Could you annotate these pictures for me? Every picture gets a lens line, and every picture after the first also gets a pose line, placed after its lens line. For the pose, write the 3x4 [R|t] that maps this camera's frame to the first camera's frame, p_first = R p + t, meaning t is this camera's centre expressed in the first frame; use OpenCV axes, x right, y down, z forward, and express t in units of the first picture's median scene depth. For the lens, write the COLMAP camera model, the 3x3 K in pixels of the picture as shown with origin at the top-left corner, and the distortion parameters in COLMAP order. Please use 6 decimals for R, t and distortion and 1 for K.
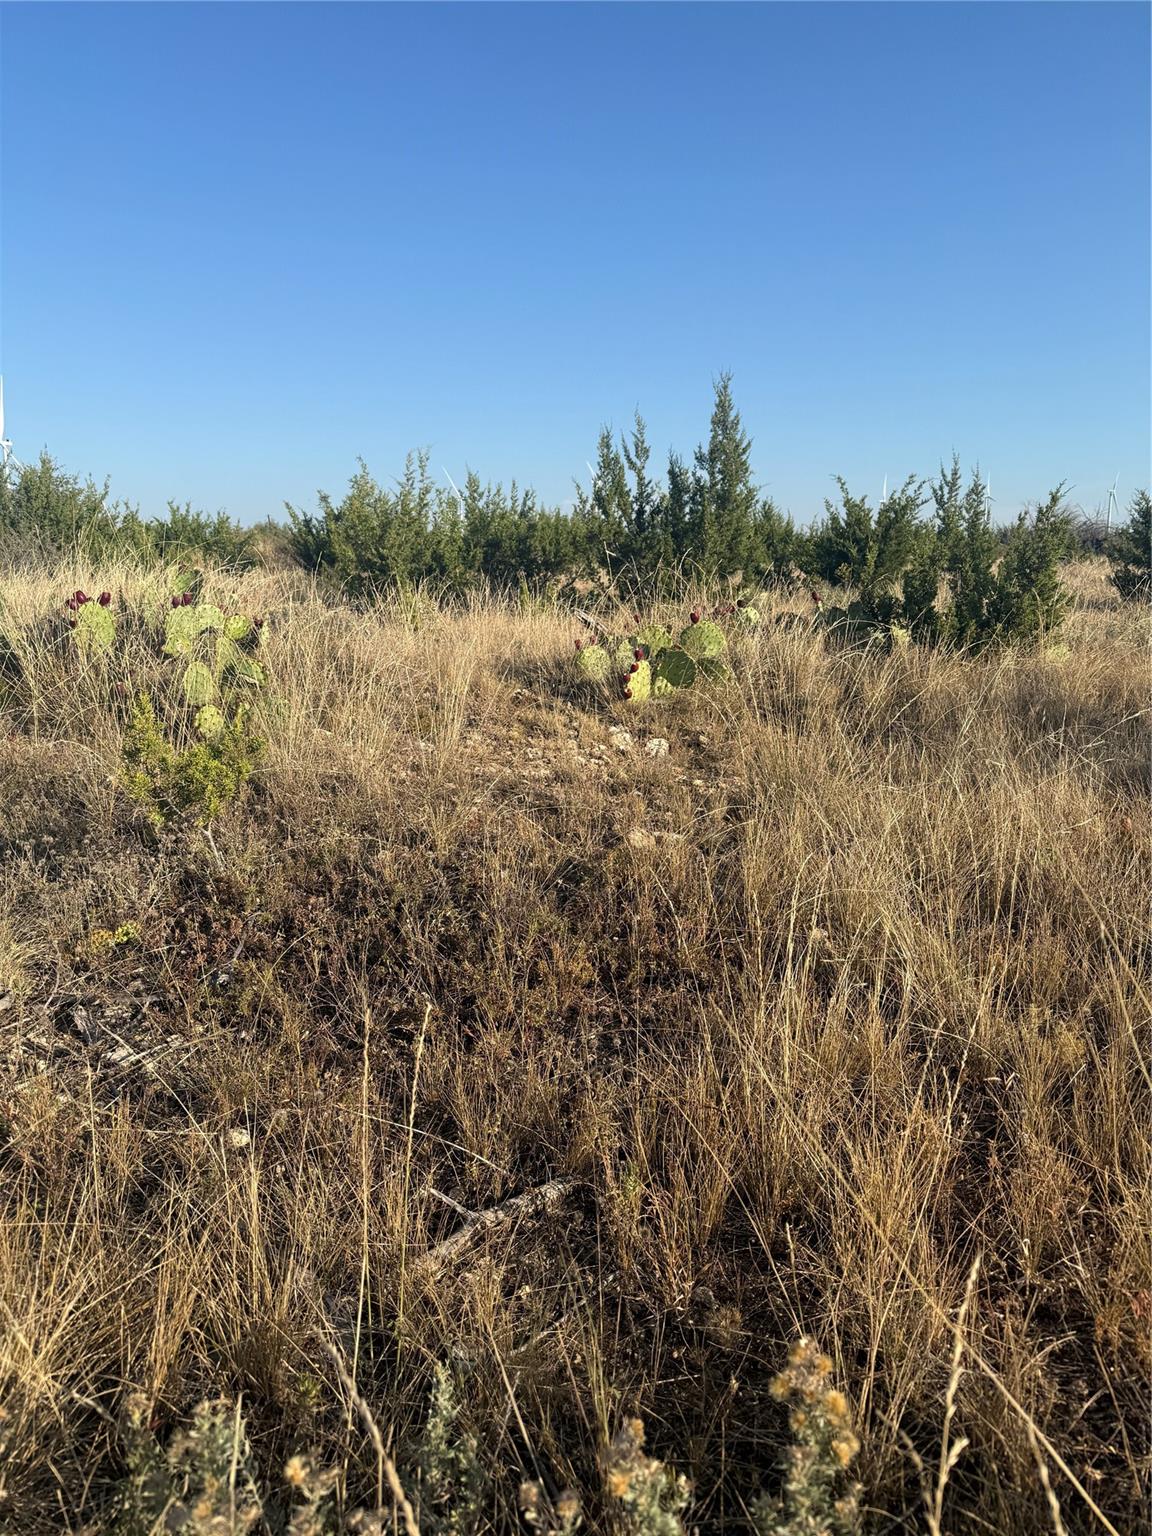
lens RADIAL K [[1076.8, 0, 576.0], [0, 1076.8, 768.0], [0, 0, 1]] dist [0.046768, -0.005887]
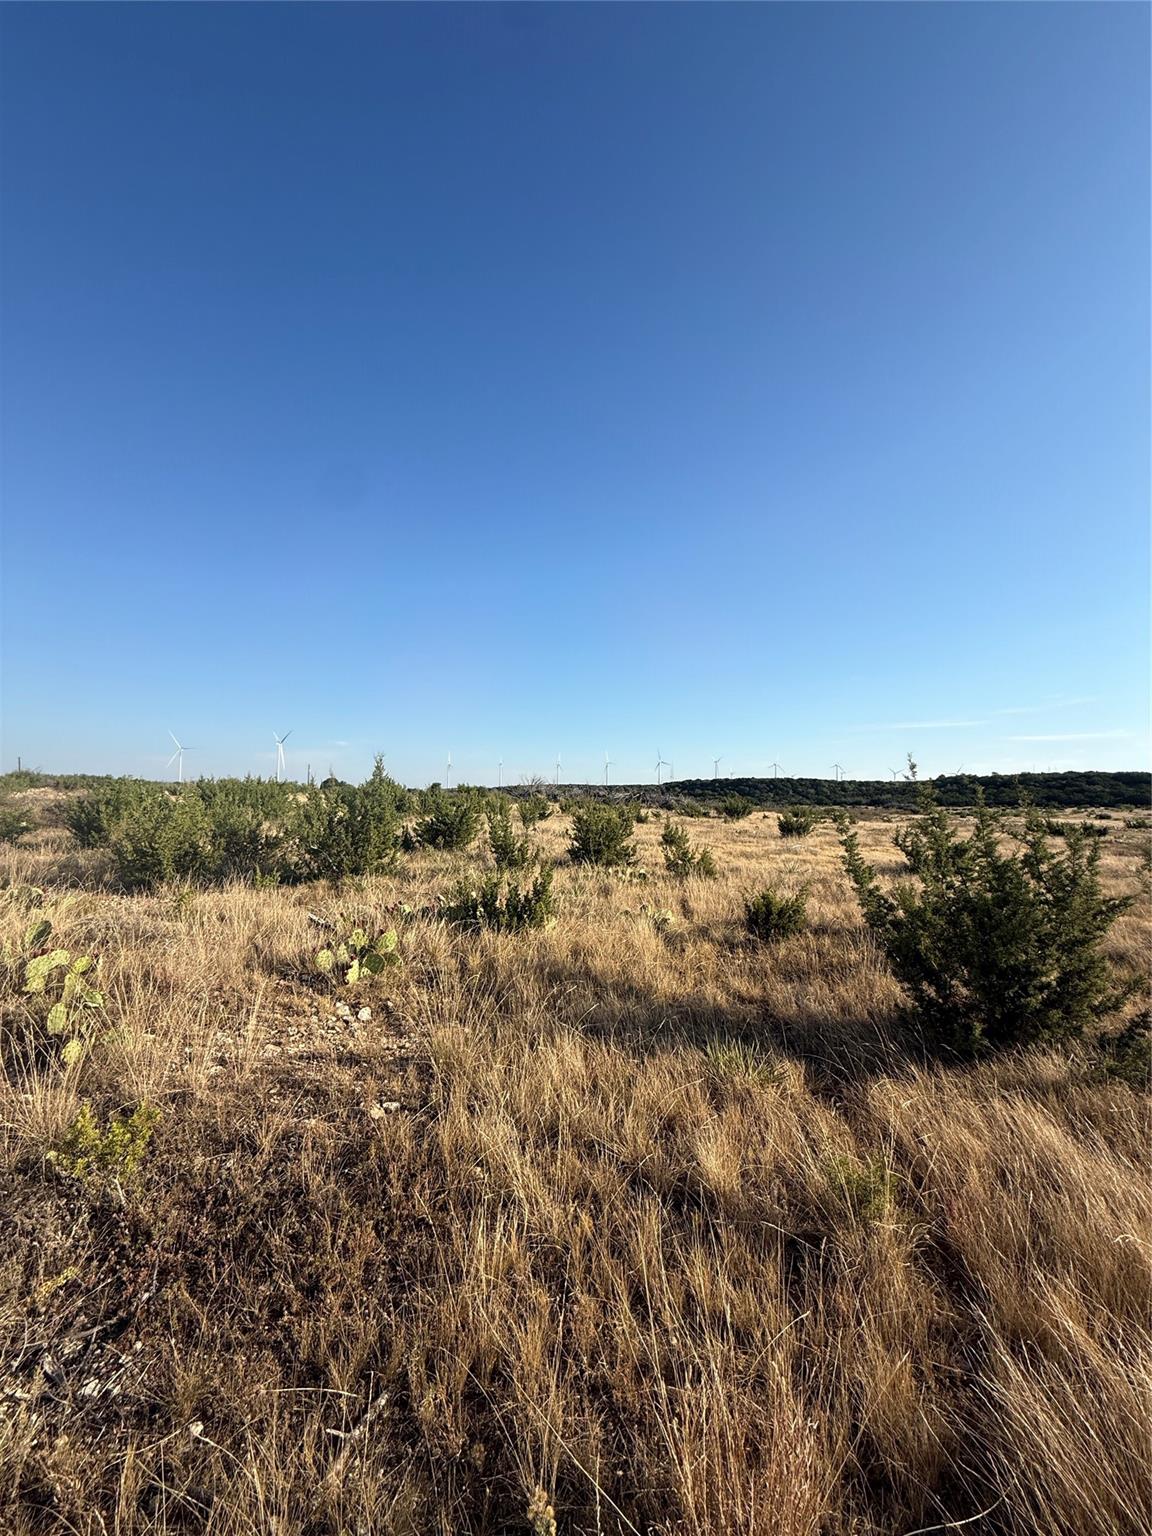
lens RADIAL K [[611.4, 0, 575.9], [0, 611.4, 763.0], [0, 0, 1]] dist [0.001531, 0.000235]
pose [[0.888469, 0.037210, 0.457426, -0.095723], [0.067416, 0.975314, -0.210281, -0.187424], [-0.453959, 0.217666, 0.864027, -0.163977]]
